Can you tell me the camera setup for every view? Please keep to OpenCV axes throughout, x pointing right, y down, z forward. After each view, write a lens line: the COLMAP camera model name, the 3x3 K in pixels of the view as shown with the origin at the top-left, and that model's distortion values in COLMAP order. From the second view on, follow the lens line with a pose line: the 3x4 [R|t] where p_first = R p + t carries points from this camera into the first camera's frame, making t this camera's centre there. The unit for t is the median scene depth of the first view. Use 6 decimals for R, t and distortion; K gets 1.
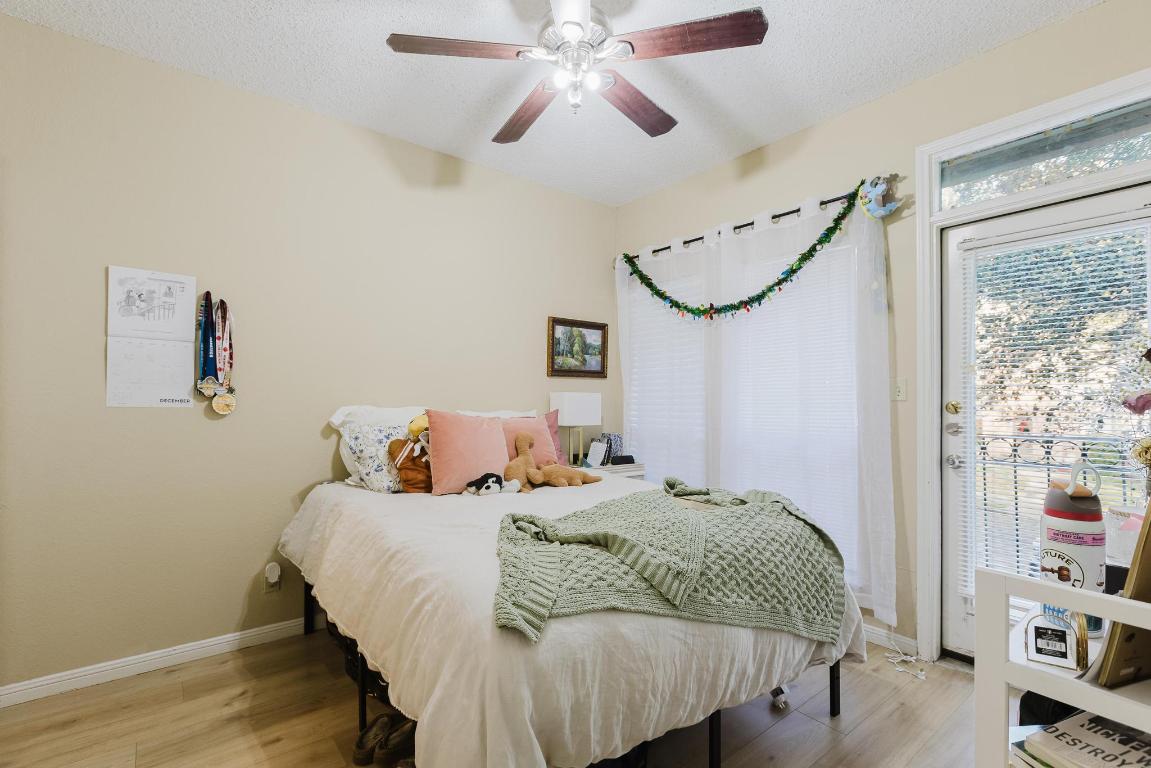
lens RADIAL K [[536.7, 0, 575.4], [0, 536.7, 404.7], [0, 0, 1]] dist [0.000929, 0.000026]
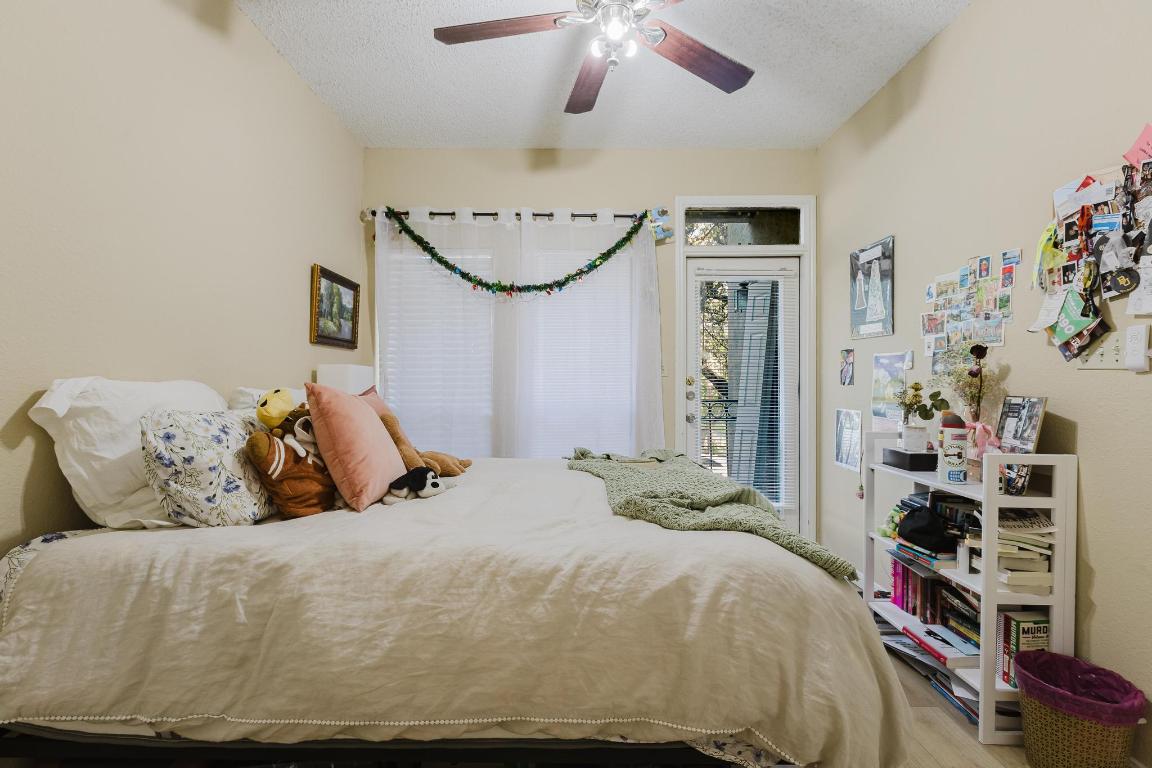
lens RADIAL K [[528.2, 0, 576.0], [0, 528.2, 384.0], [0, 0, 1]] dist [-0.001316, 0.000014]
pose [[0.602229, -0.003063, 0.798317, -0.504122], [0.008624, 0.999959, -0.002669, 0.012122], [-0.798277, 0.008492, 0.602231, 0.308044]]
